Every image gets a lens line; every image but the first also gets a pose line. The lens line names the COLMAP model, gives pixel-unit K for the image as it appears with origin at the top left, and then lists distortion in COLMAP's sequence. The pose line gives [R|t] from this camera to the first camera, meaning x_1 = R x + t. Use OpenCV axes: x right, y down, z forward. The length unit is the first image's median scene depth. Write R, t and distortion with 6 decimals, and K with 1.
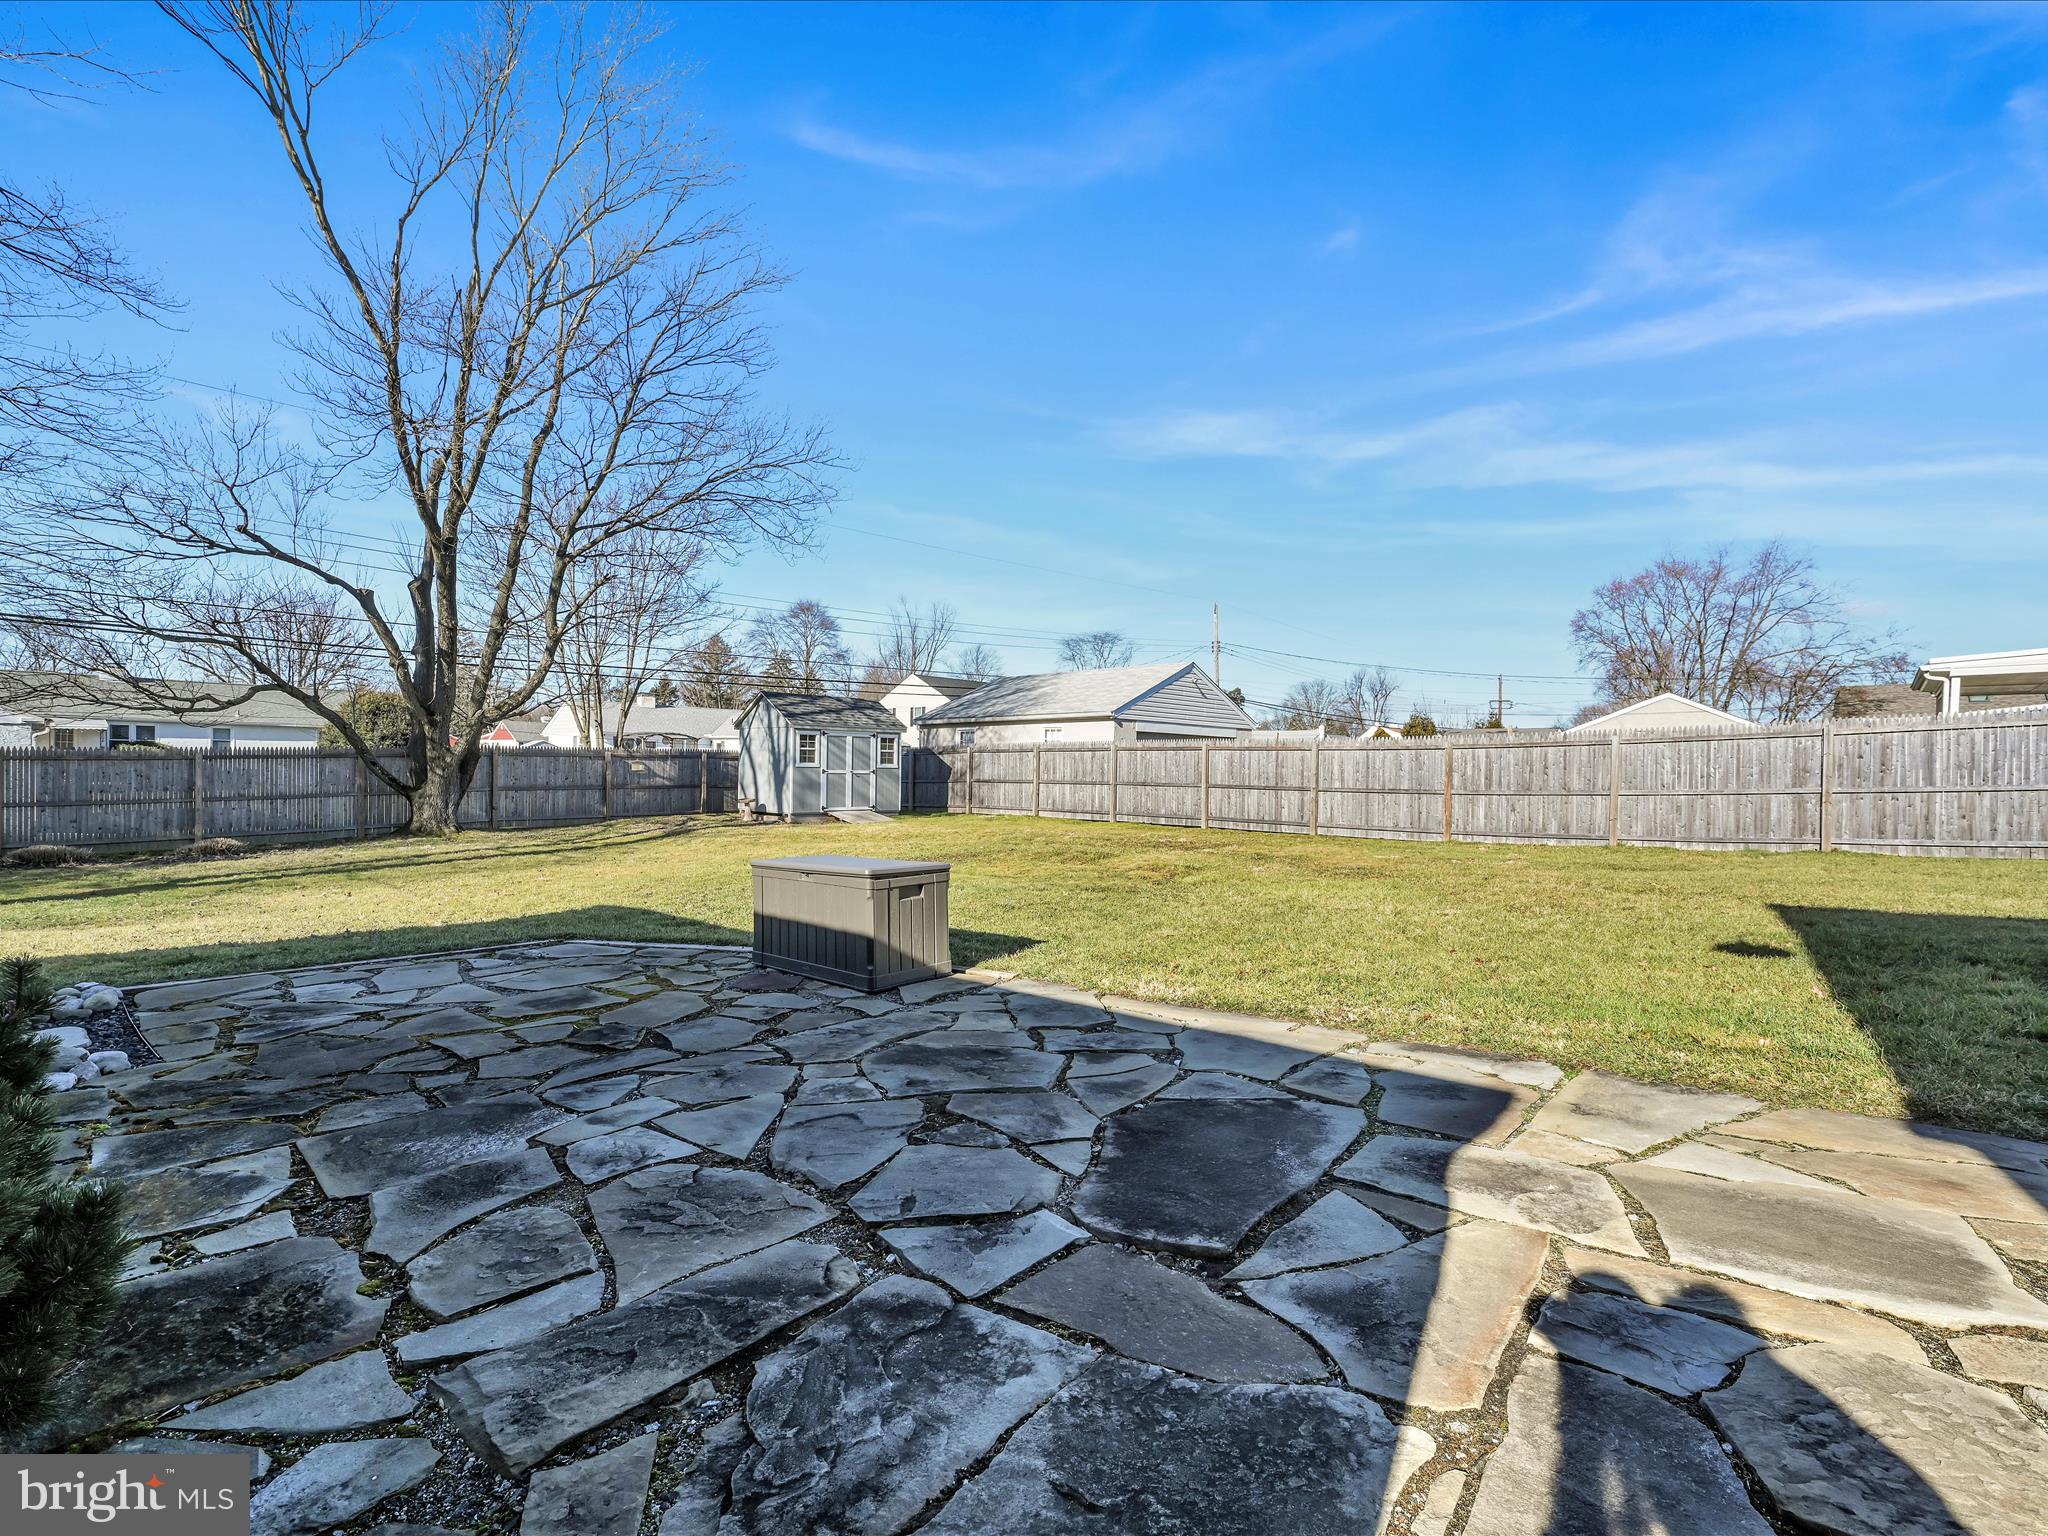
lens RADIAL K [[917.9, 0, 1028.1], [0, 917.9, 766.9], [0, 0, 1]] dist [-0.001463, 0.000033]
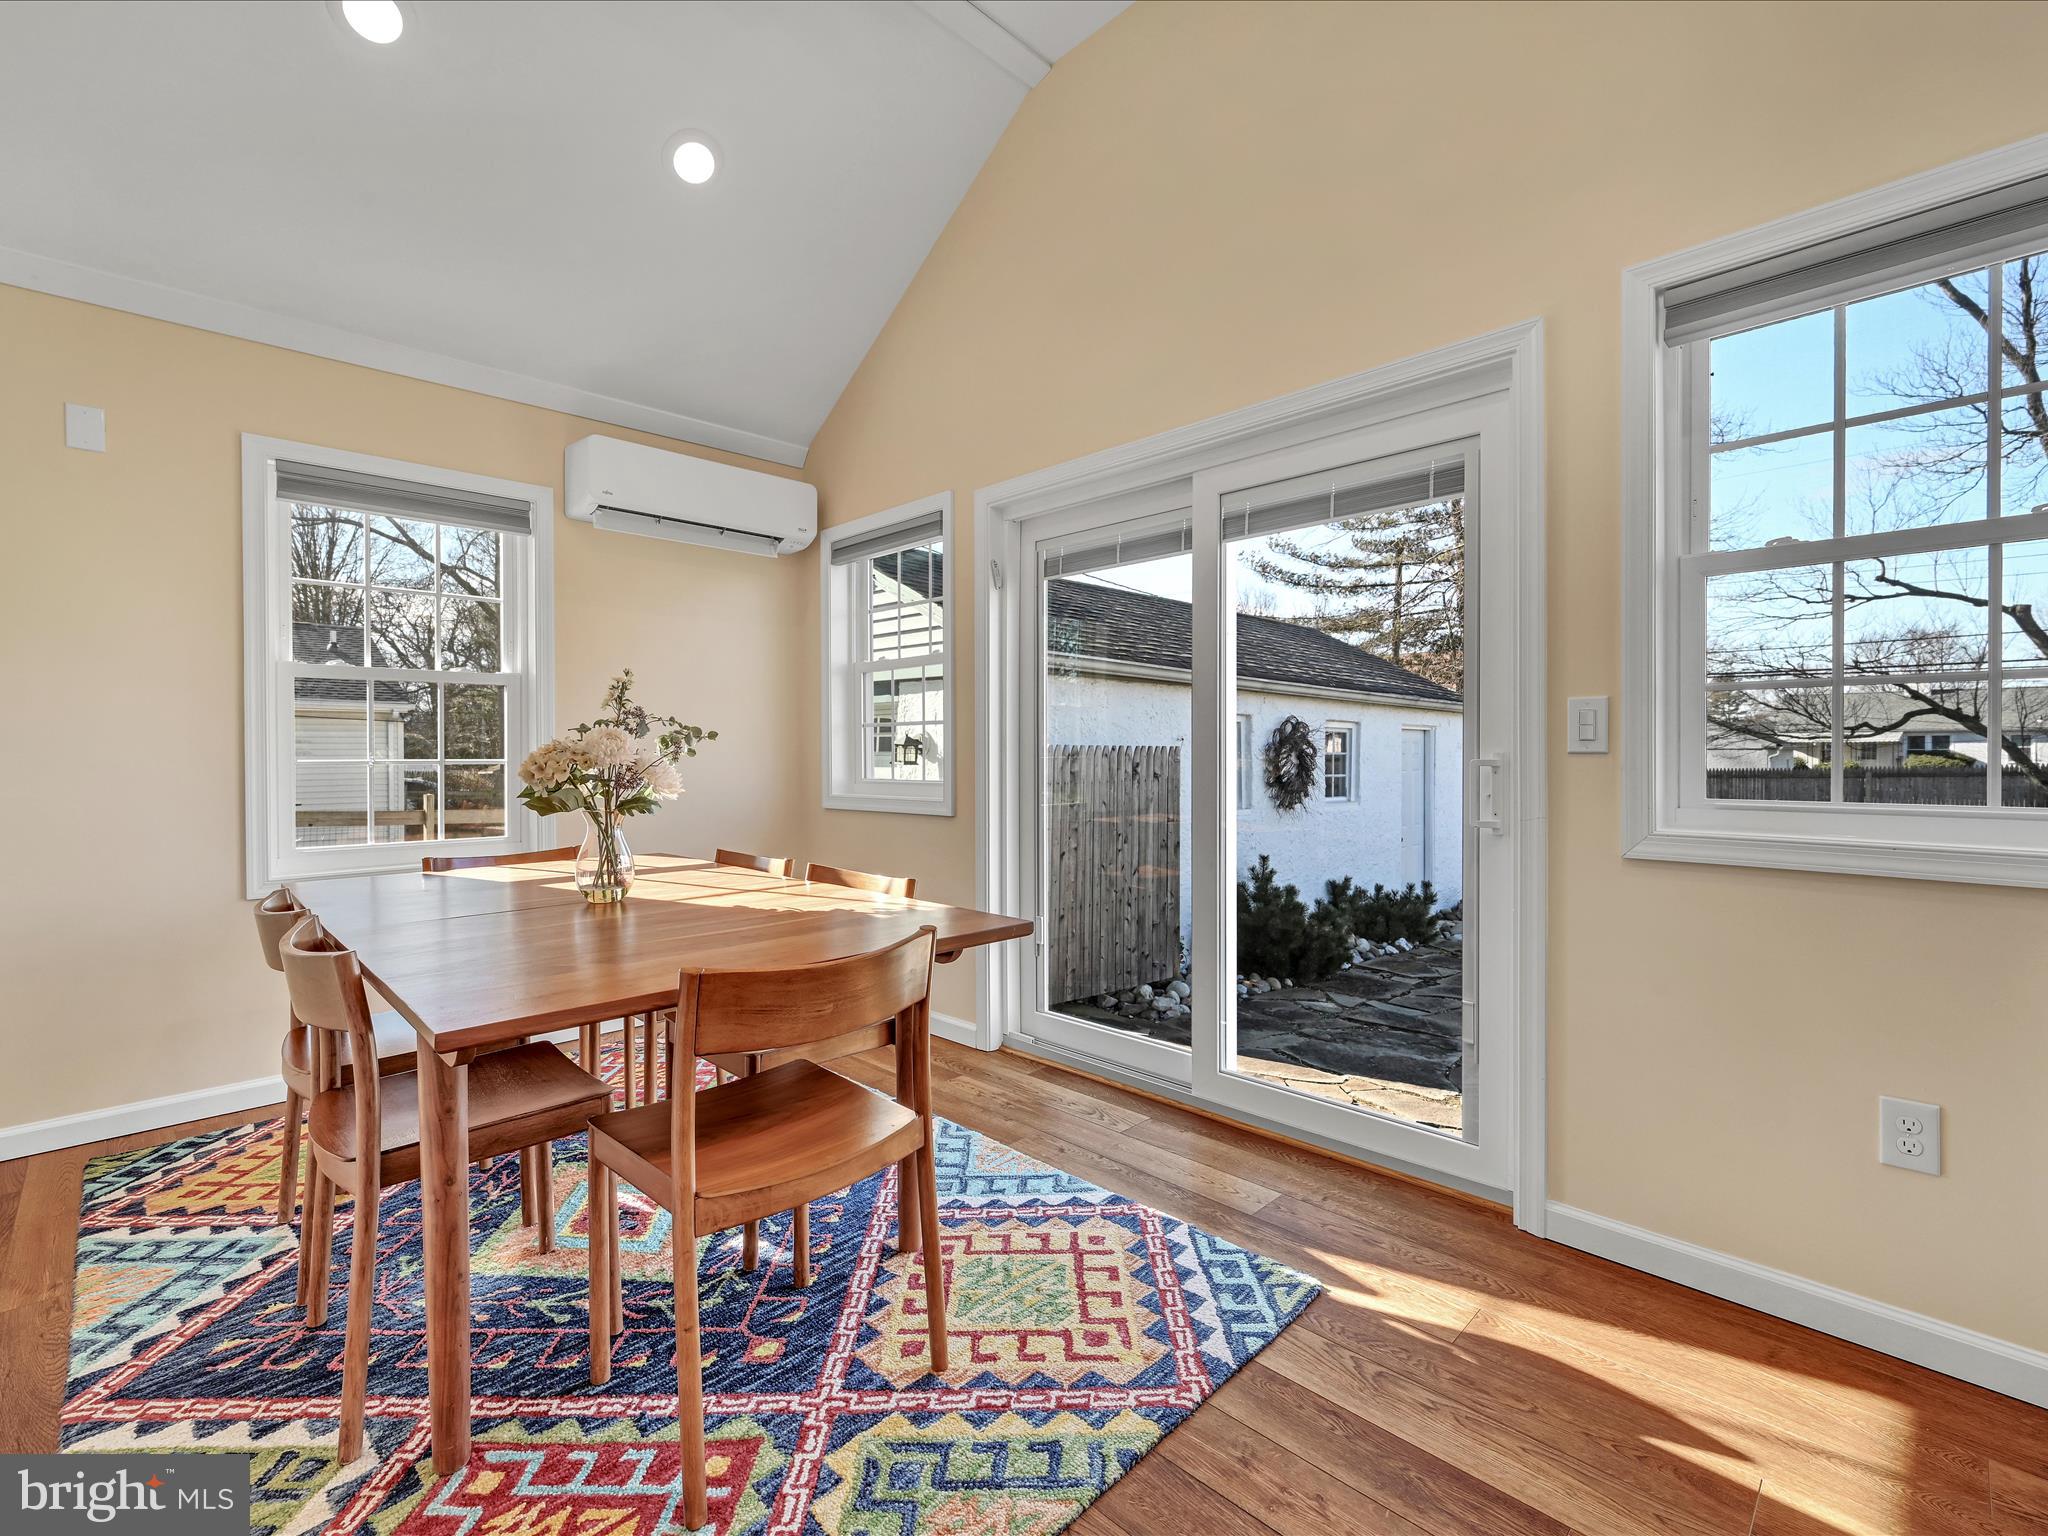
lens RADIAL K [[917.9, 0, 1028.1], [0, 917.9, 766.9], [0, 0, 1]] dist [-0.001463, 0.000033]
pose [[-0.052679, 0.000462, -0.998611, 0.246749], [0.002945, 0.999996, 0.000307, -0.019151], [0.998607, -0.002925, -0.052680, -0.004370]]
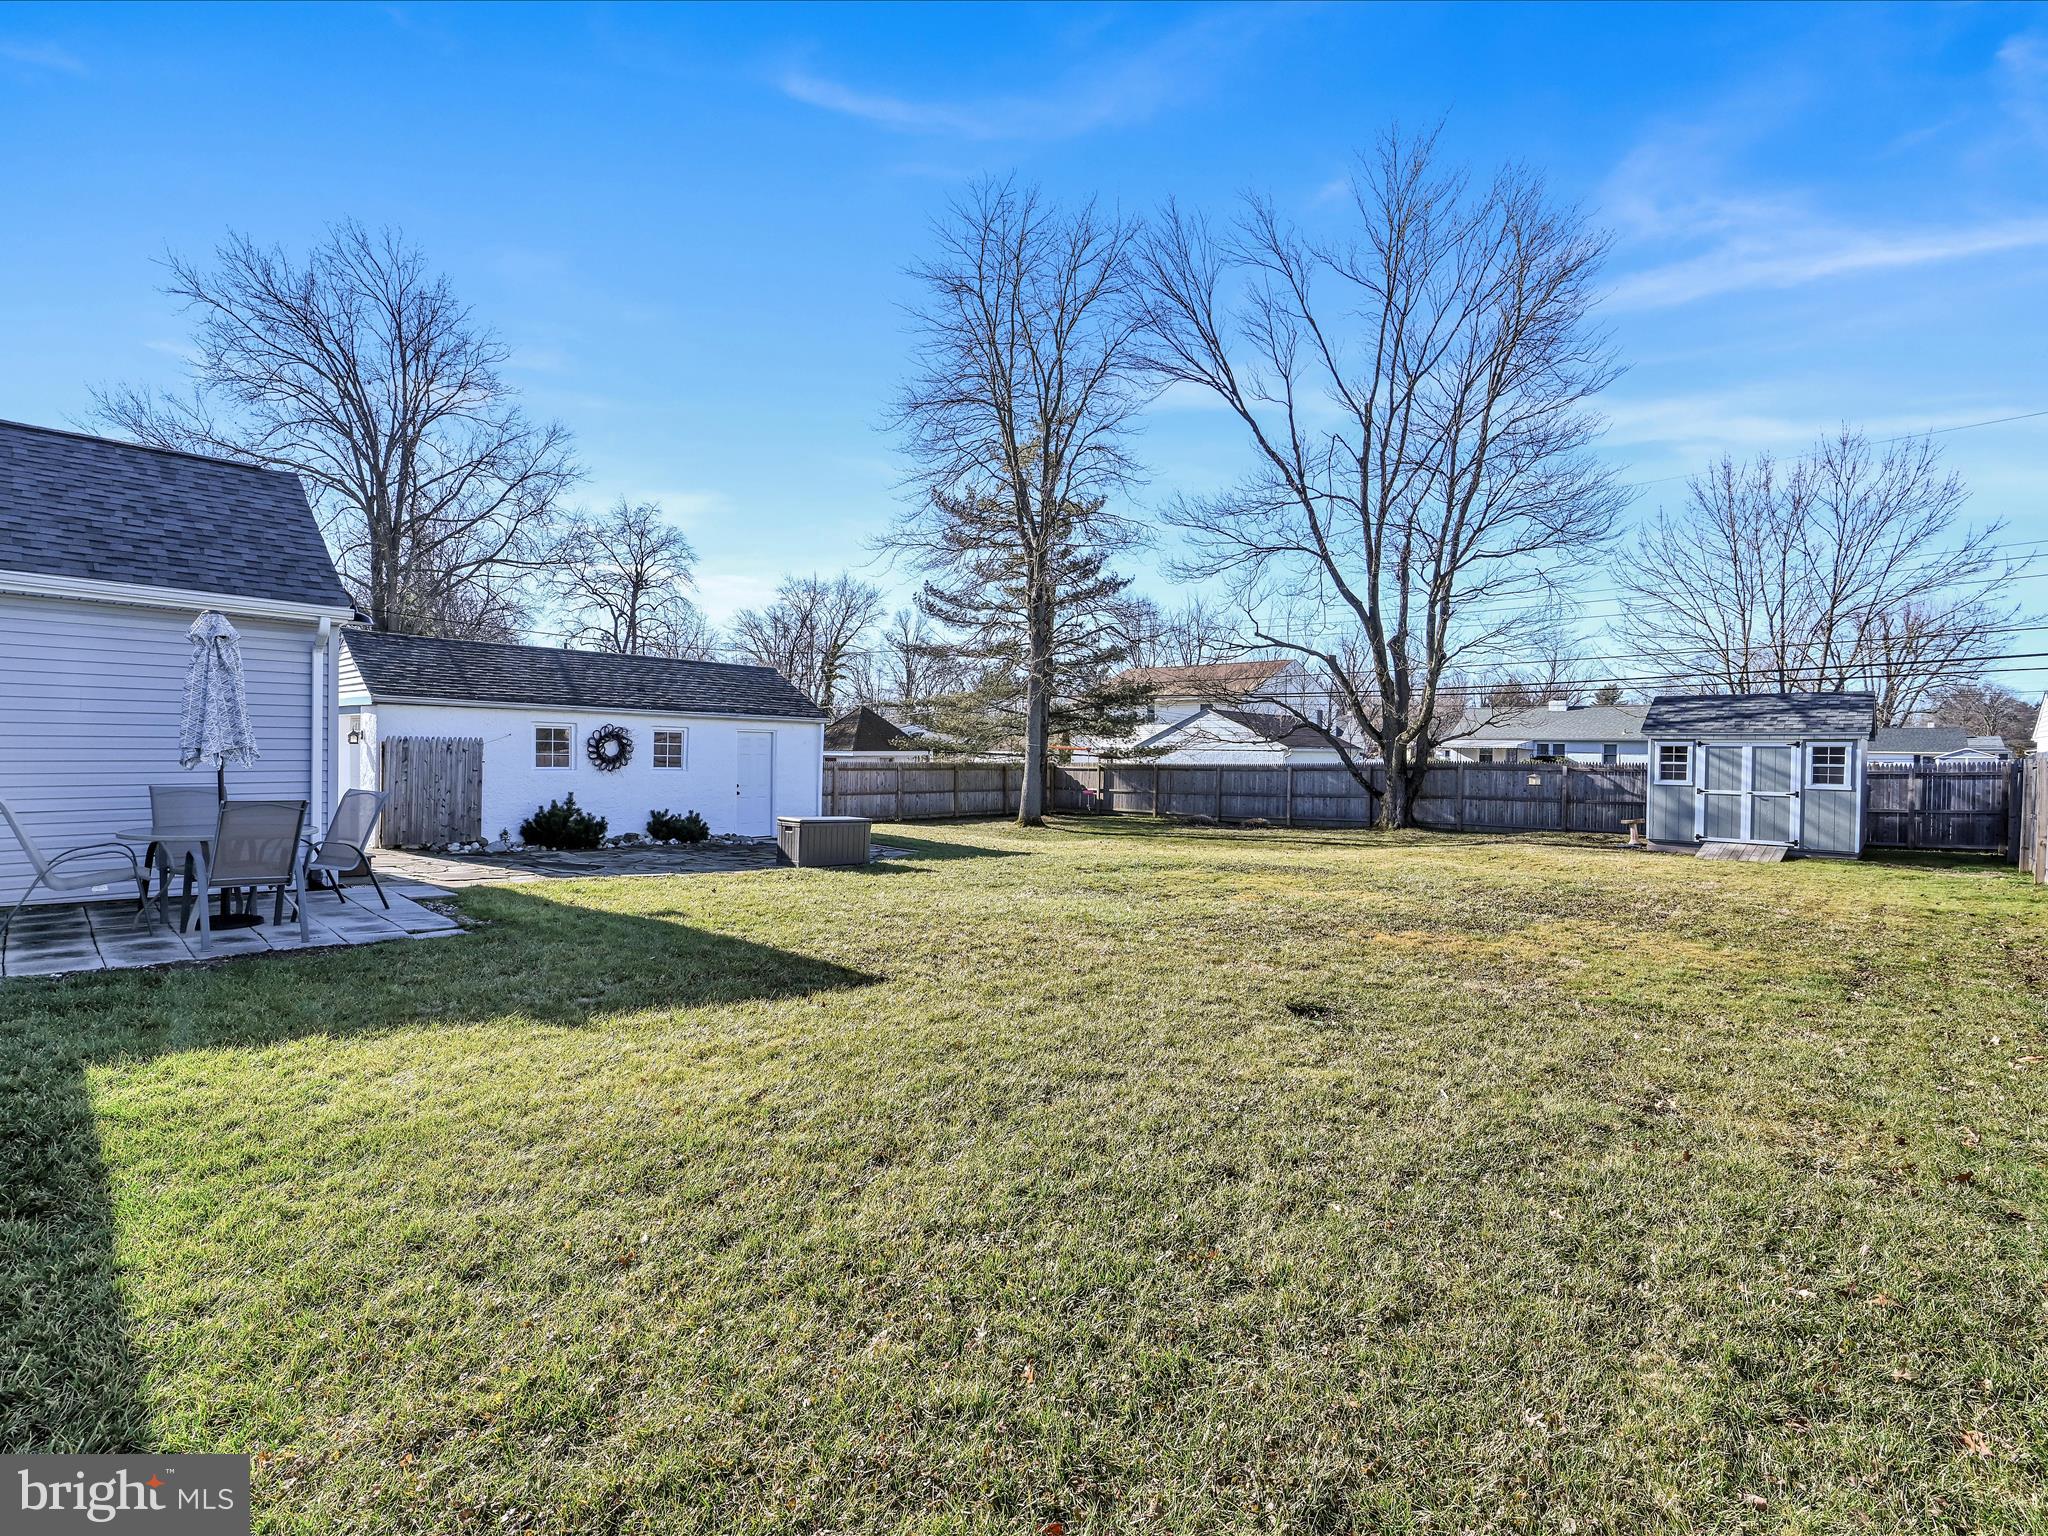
lens RADIAL K [[917.9, 0, 1028.1], [0, 917.9, 766.9], [0, 0, 1]] dist [-0.001463, 0.000033]
pose [[-0.023614, 0.004276, -0.999712, 0.604373], [-0.013629, 0.999897, 0.004598, -0.012797], [0.999628, 0.013734, -0.023553, 0.444219]]
